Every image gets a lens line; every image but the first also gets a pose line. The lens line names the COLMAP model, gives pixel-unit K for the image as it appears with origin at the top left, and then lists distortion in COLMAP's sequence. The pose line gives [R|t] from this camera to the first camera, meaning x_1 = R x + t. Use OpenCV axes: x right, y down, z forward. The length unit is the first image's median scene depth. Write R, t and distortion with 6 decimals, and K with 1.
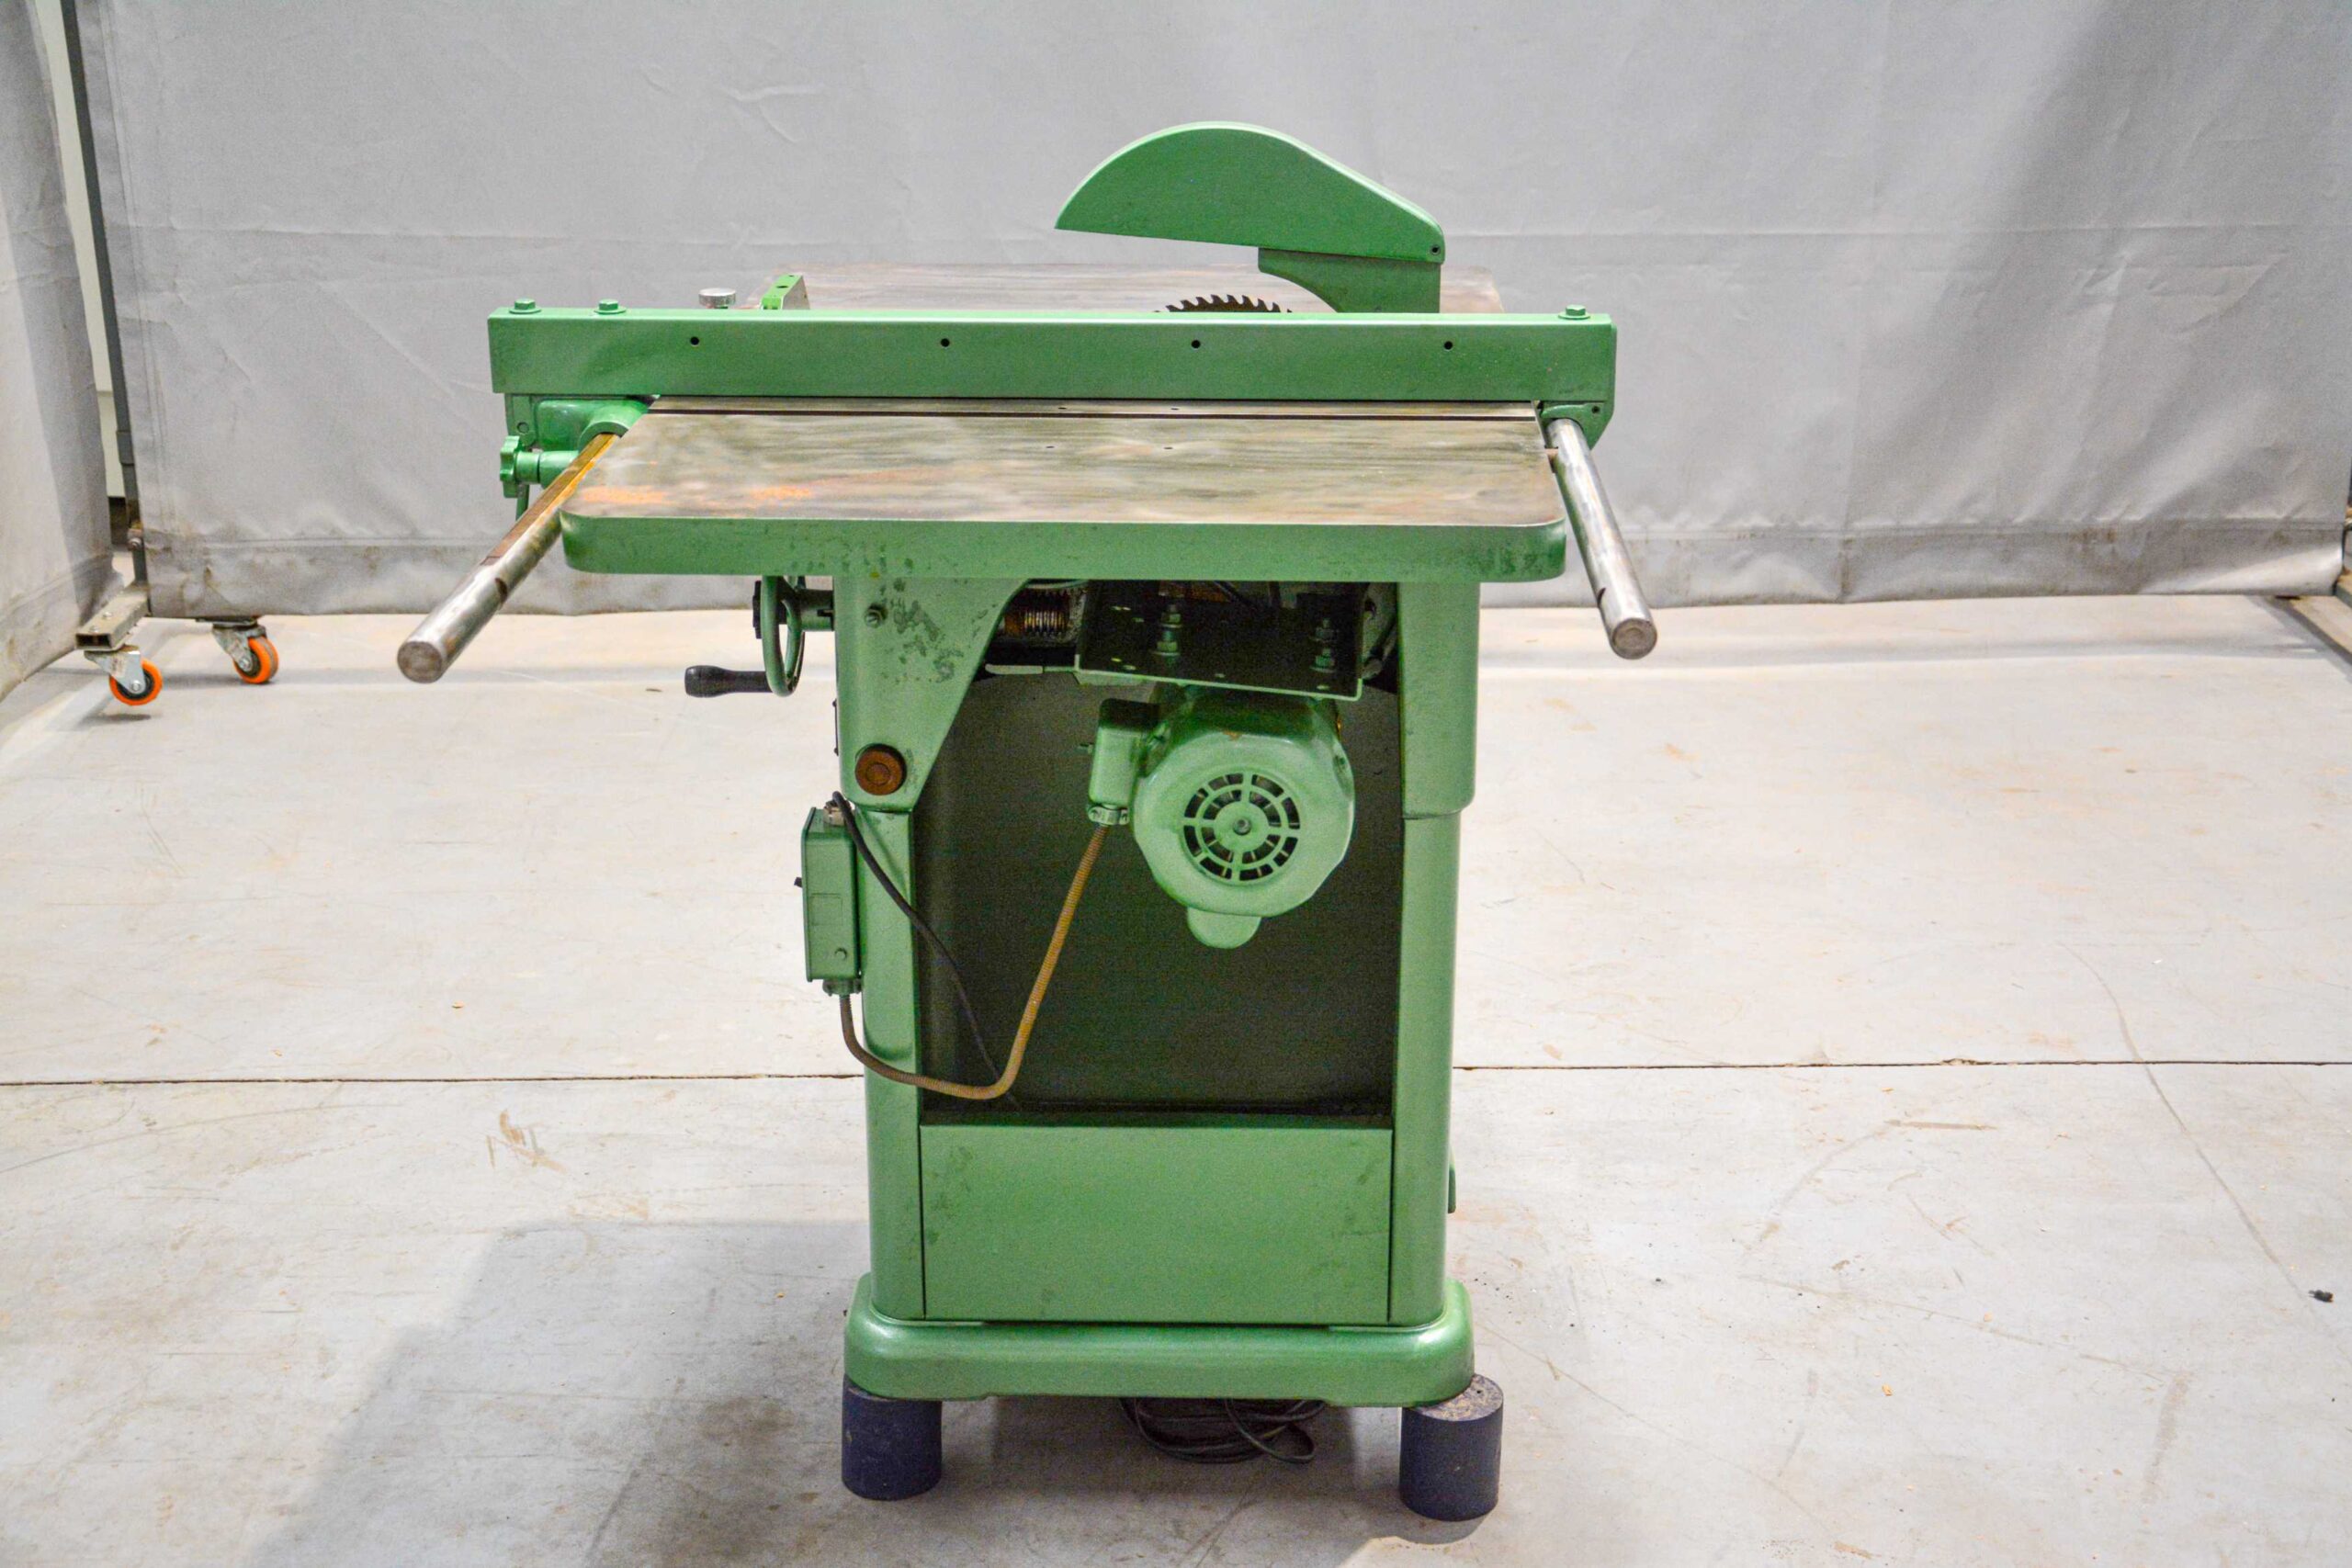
lens RADIAL K [[3009.0, 0, 1179.9], [0, 3009.0, 876.5], [0, 0, 1]] dist [0.146211, -0.001471]
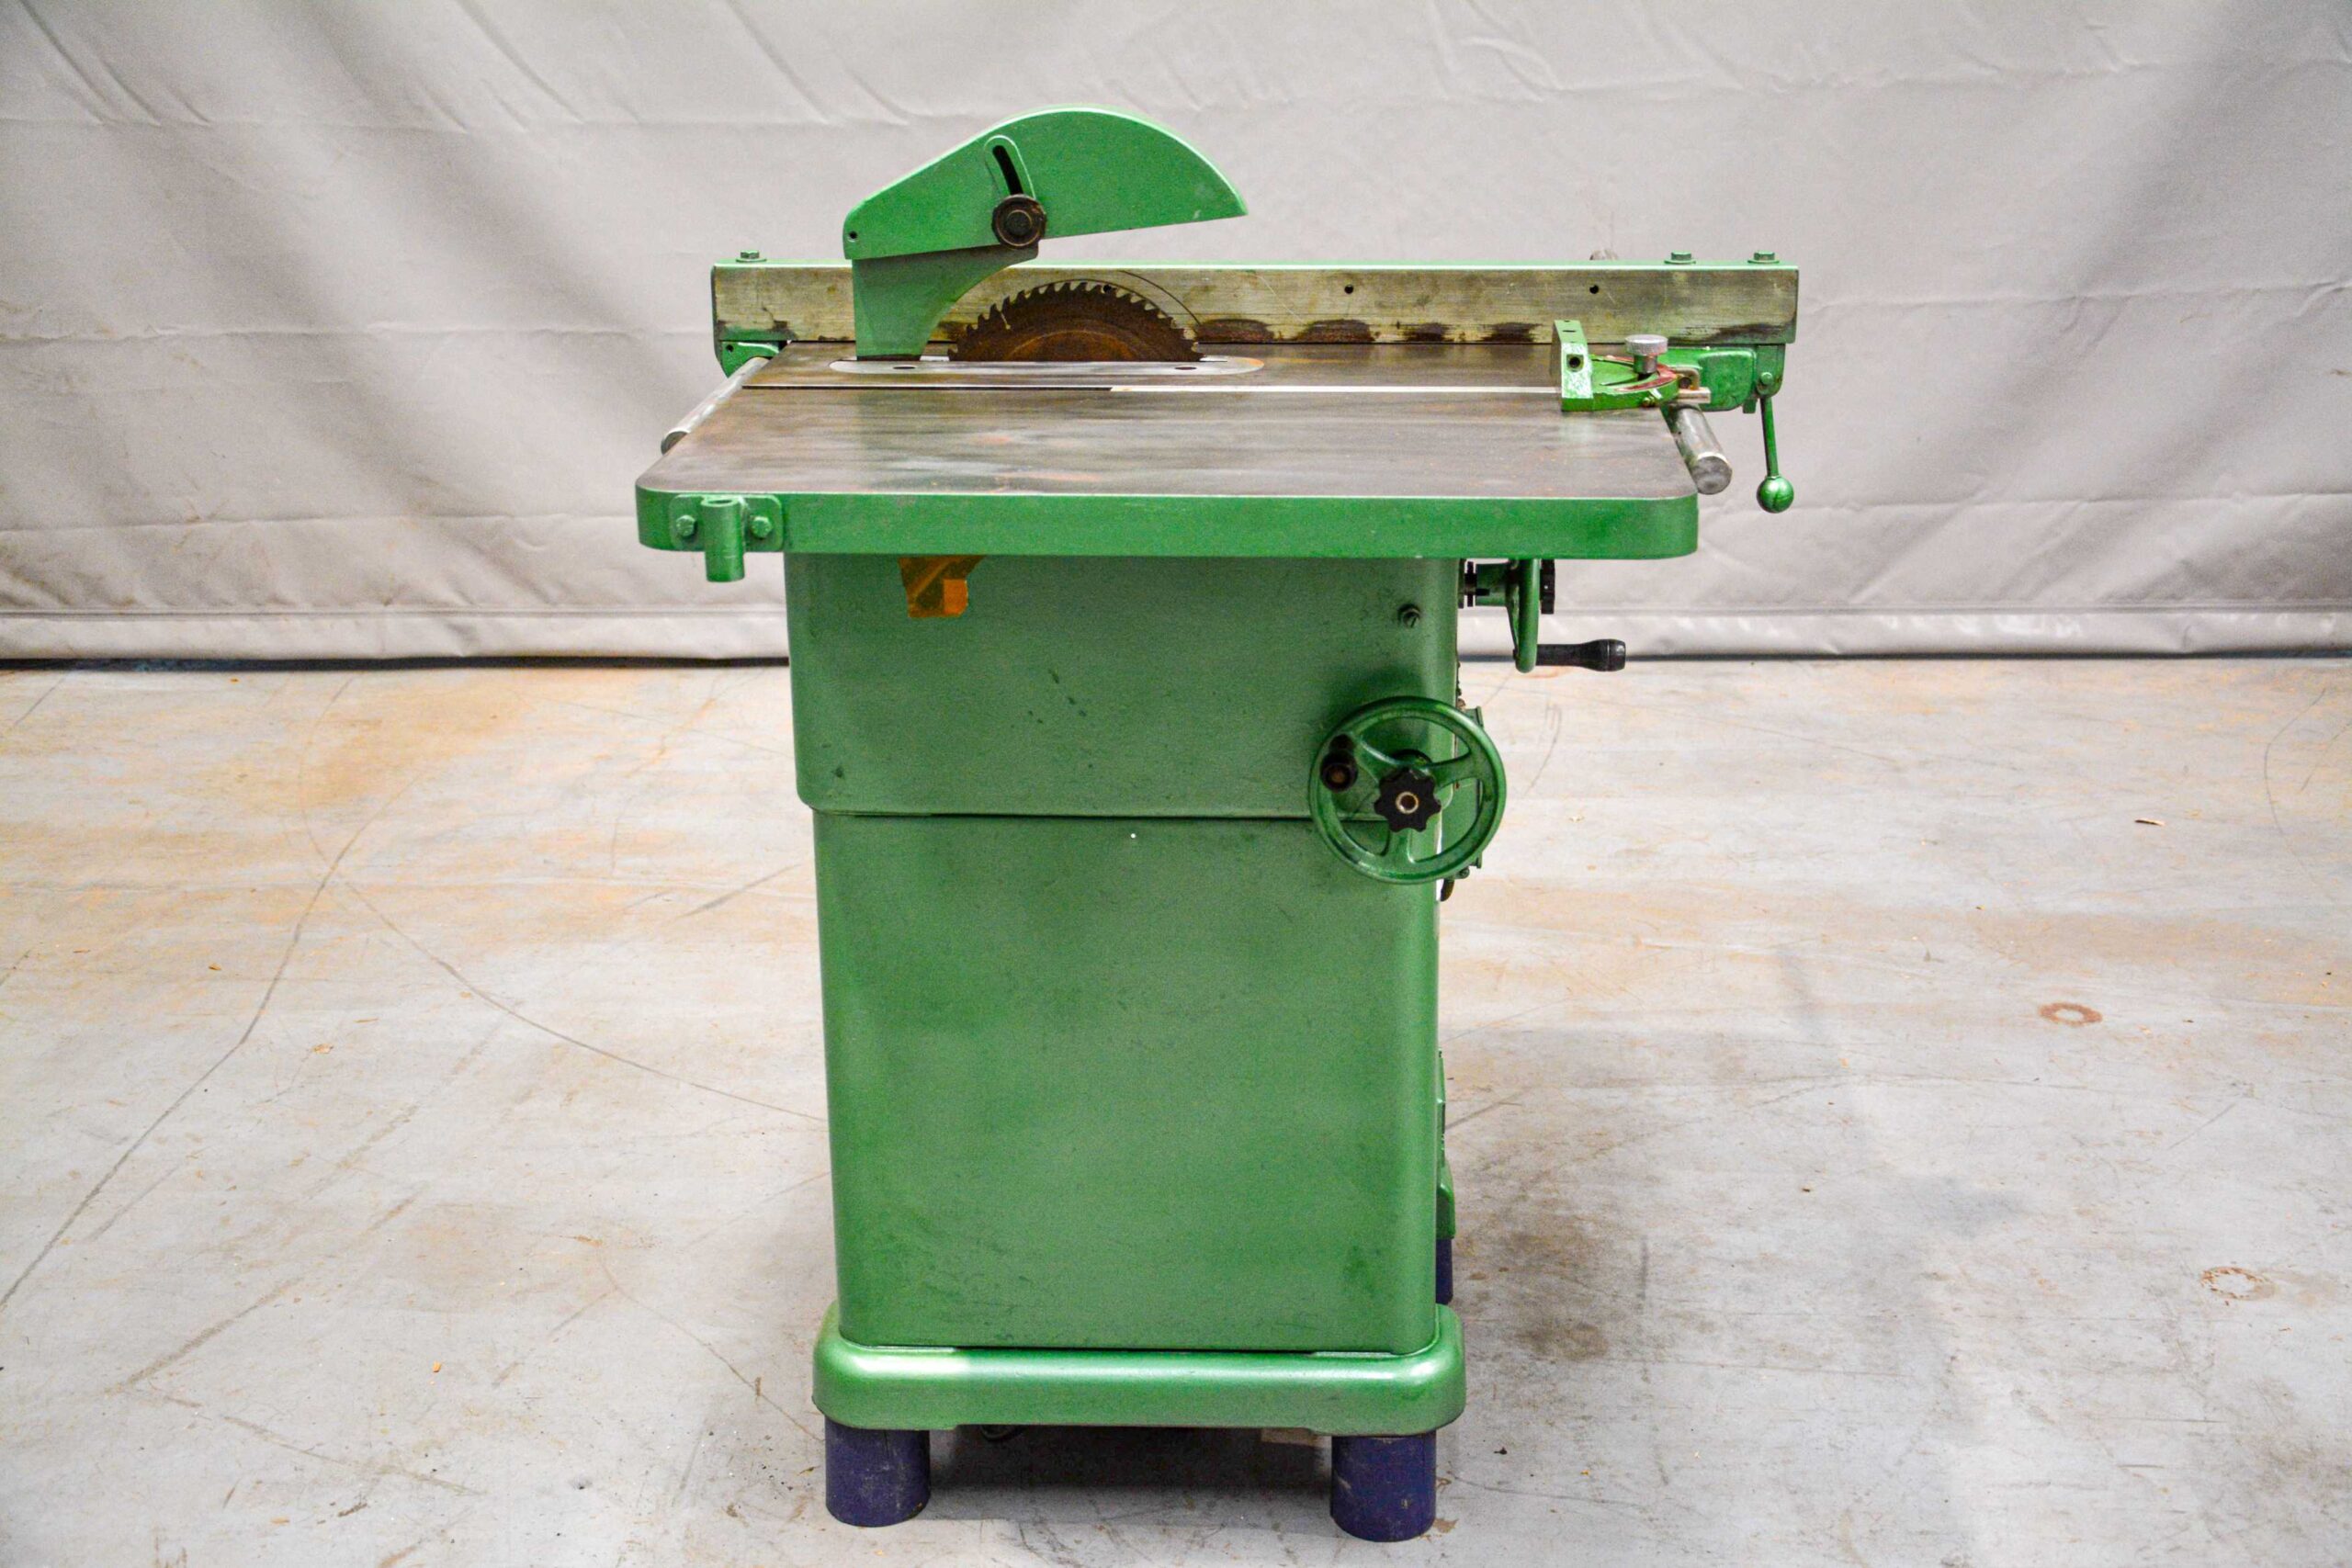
lens RADIAL K [[2941.5, 0, 1176.8], [0, 2941.5, 843.7], [0, 0, 1]] dist [0.090595, 0.101633]
pose [[-0.999161, -0.000518, 0.040947, -0.031624], [0.025921, 0.766110, 0.642187, -0.354203], [-0.031703, 0.642709, -0.765454, 0.983655]]
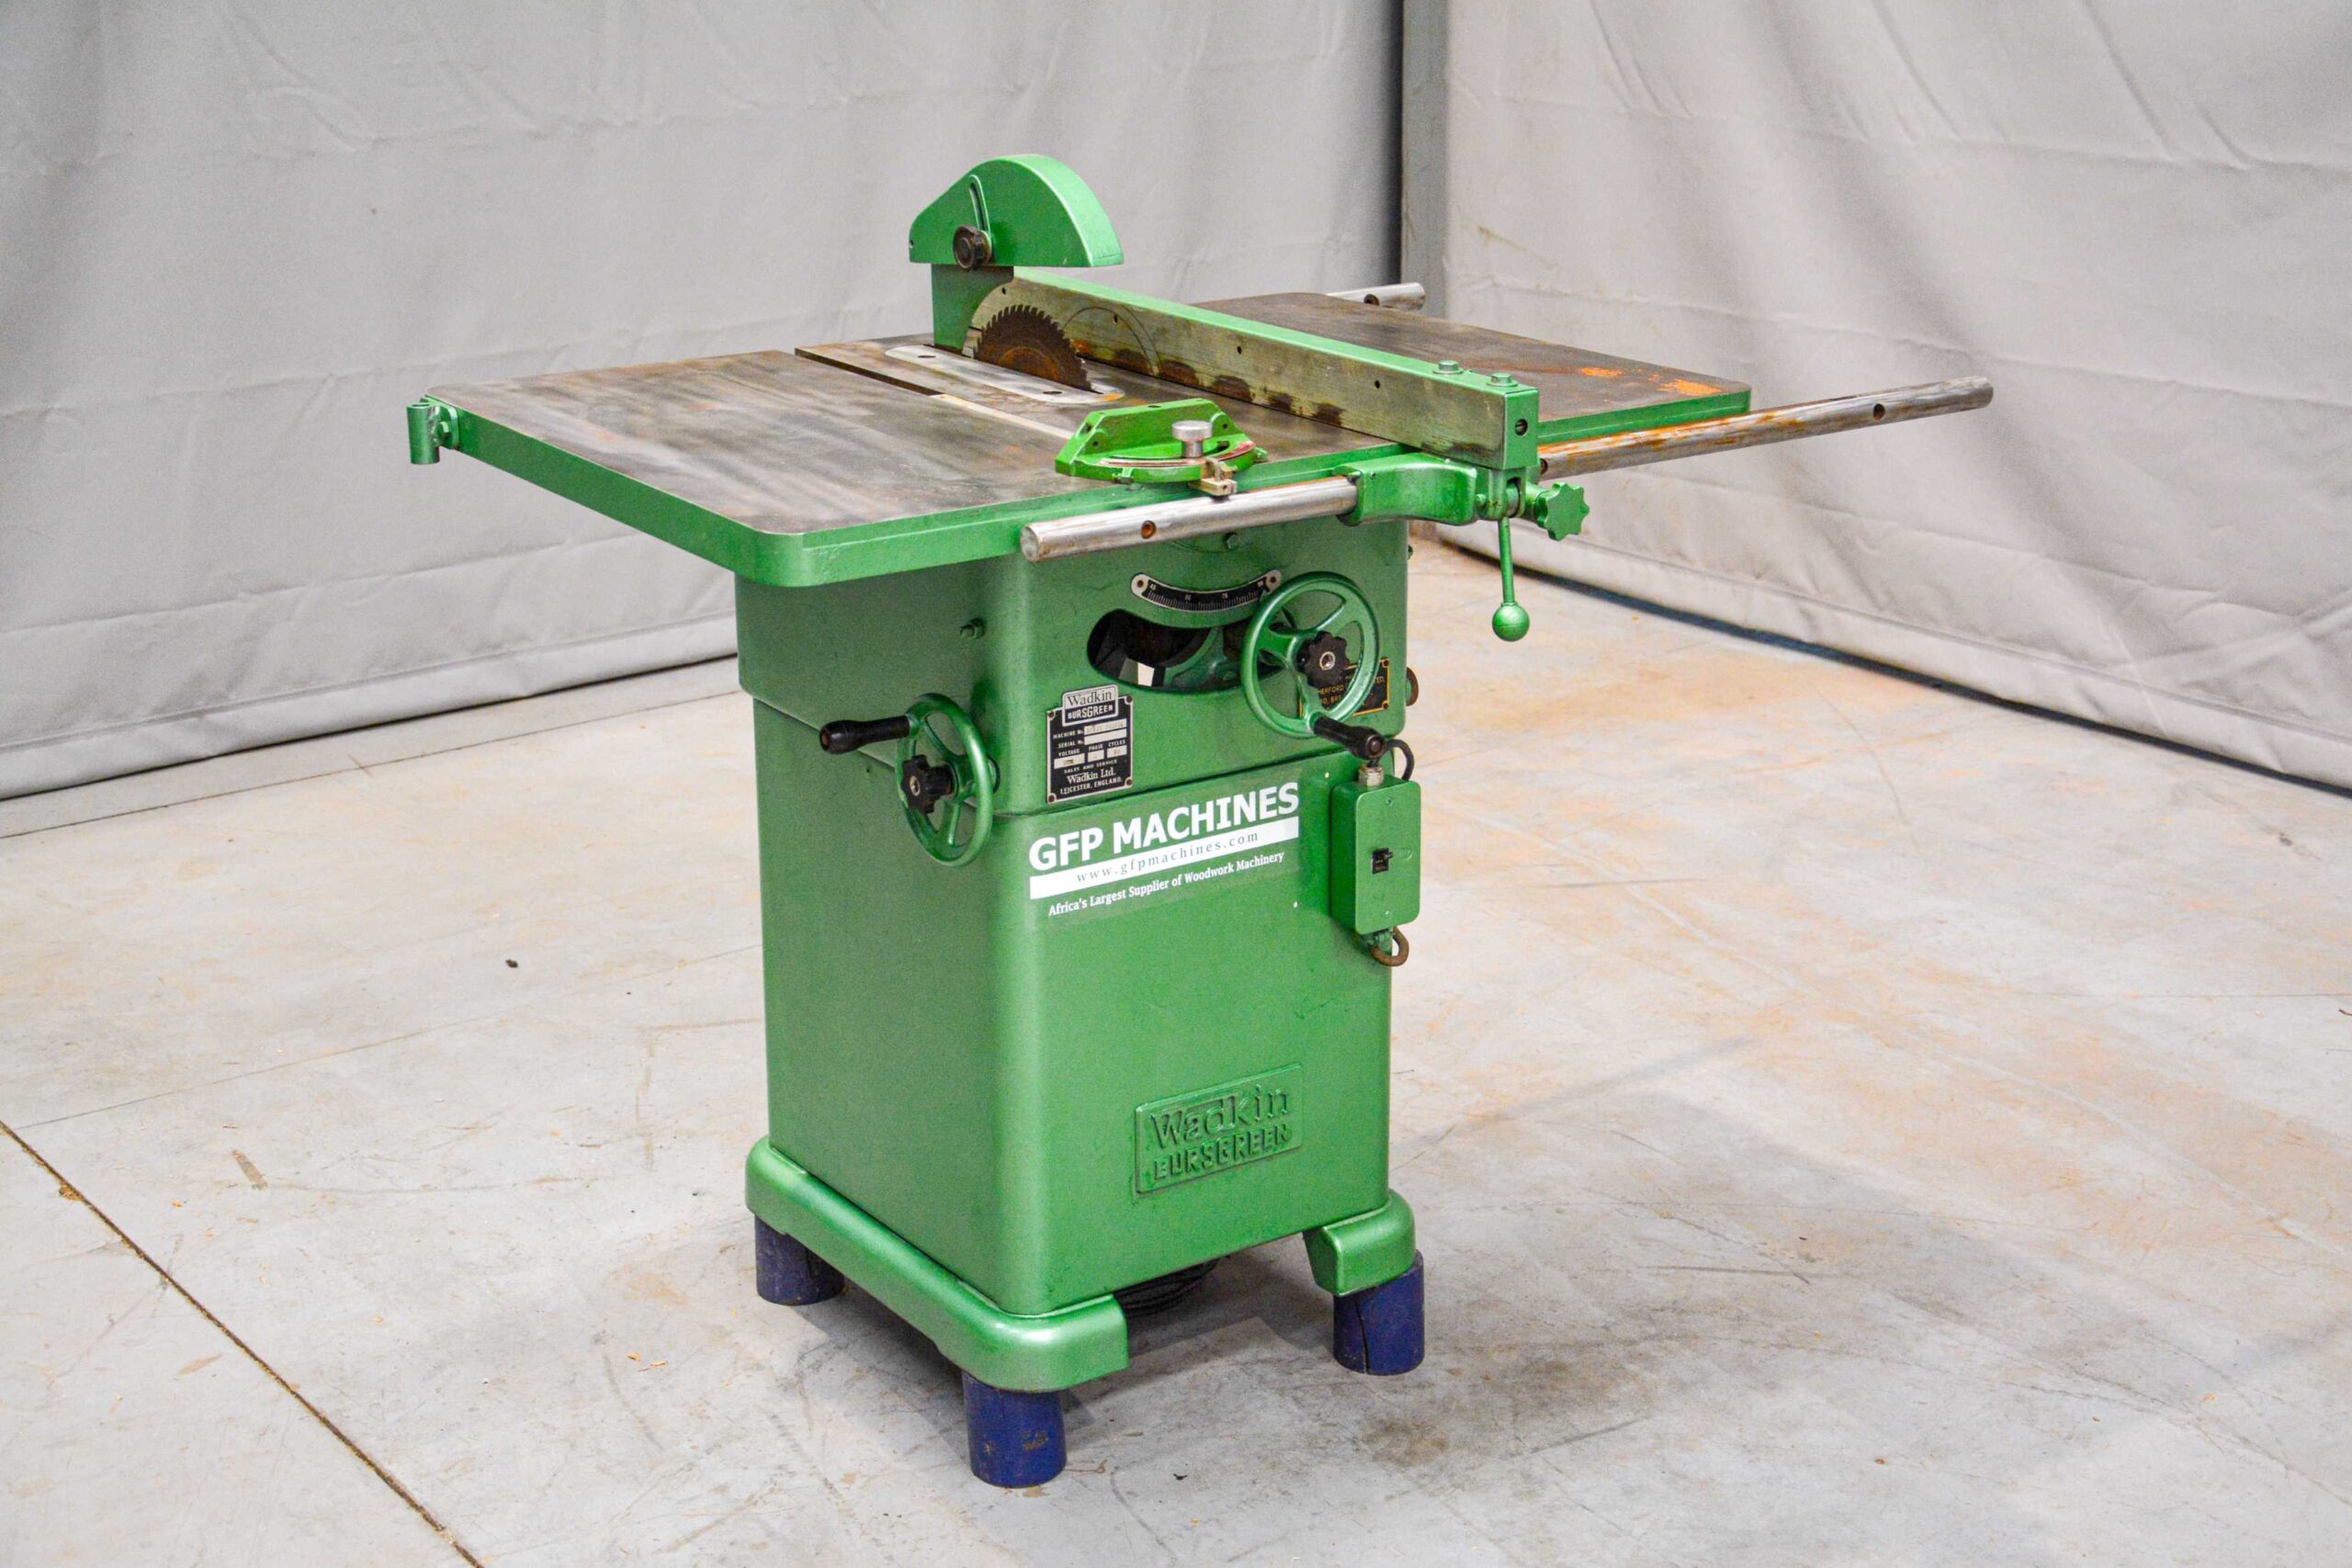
lens RADIAL K [[3165.4, 0, 1181.3], [0, 3165.4, 704.7], [0, 0, 1]] dist [0.152733, 0.064591]
pose [[-0.587869, -0.221257, 0.778110, -0.515754], [0.294304, 0.837461, 0.460483, -0.317030], [-0.753522, 0.499705, -0.427200, 0.818988]]
